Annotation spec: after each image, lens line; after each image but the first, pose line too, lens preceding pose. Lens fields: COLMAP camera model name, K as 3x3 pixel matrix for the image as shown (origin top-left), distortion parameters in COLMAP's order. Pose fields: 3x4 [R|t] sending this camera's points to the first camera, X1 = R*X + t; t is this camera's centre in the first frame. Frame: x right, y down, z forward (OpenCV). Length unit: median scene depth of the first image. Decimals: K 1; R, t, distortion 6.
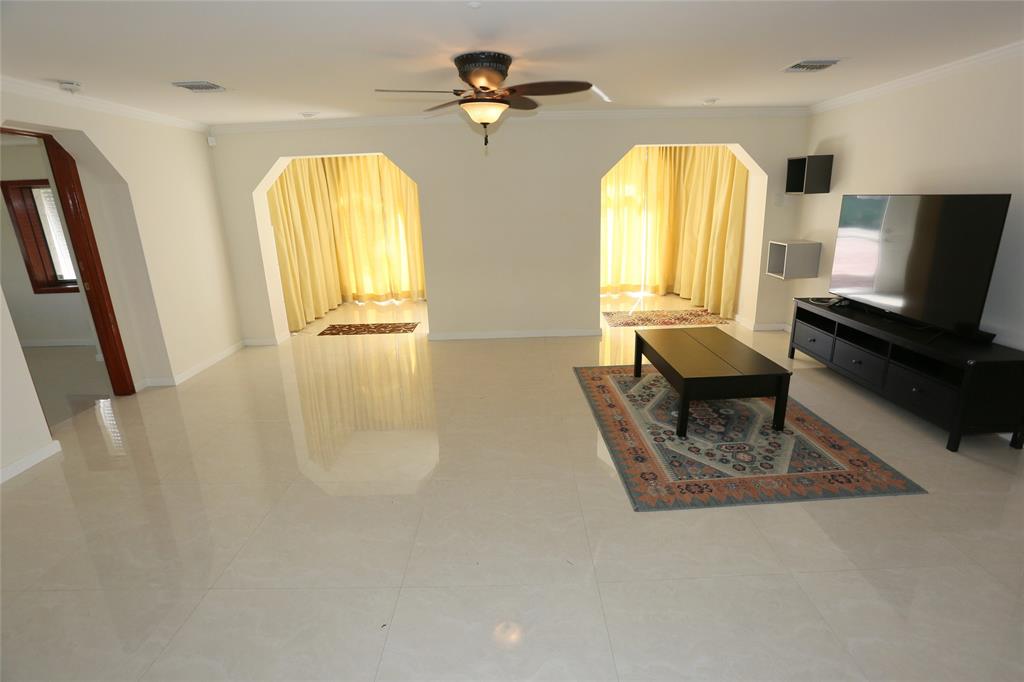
lens RADIAL K [[507.2, 0, 513.9], [0, 507.2, 340.8], [0, 0, 1]] dist [-0.018123, 0.003463]
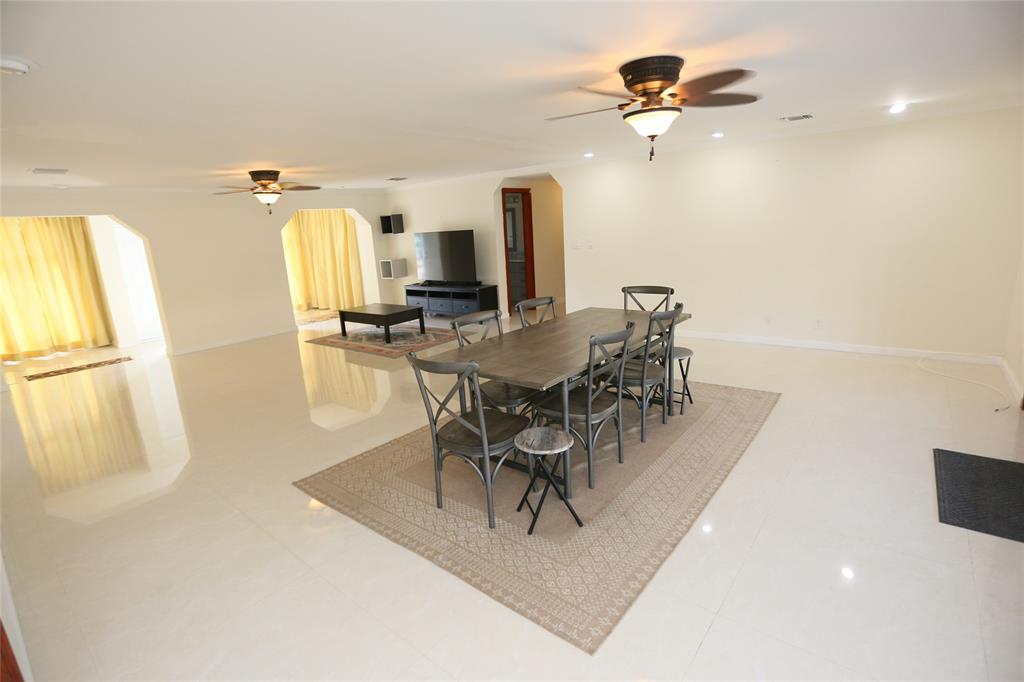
lens RADIAL K [[507.2, 0, 512.4], [0, 507.2, 341.1], [0, 0, 1]] dist [-0.018123, 0.003463]
pose [[0.661913, -0.188906, 0.725387, -0.592097], [0.252269, 0.967413, 0.021740, 0.175053], [-0.705855, 0.168603, 0.687998, -0.575171]]
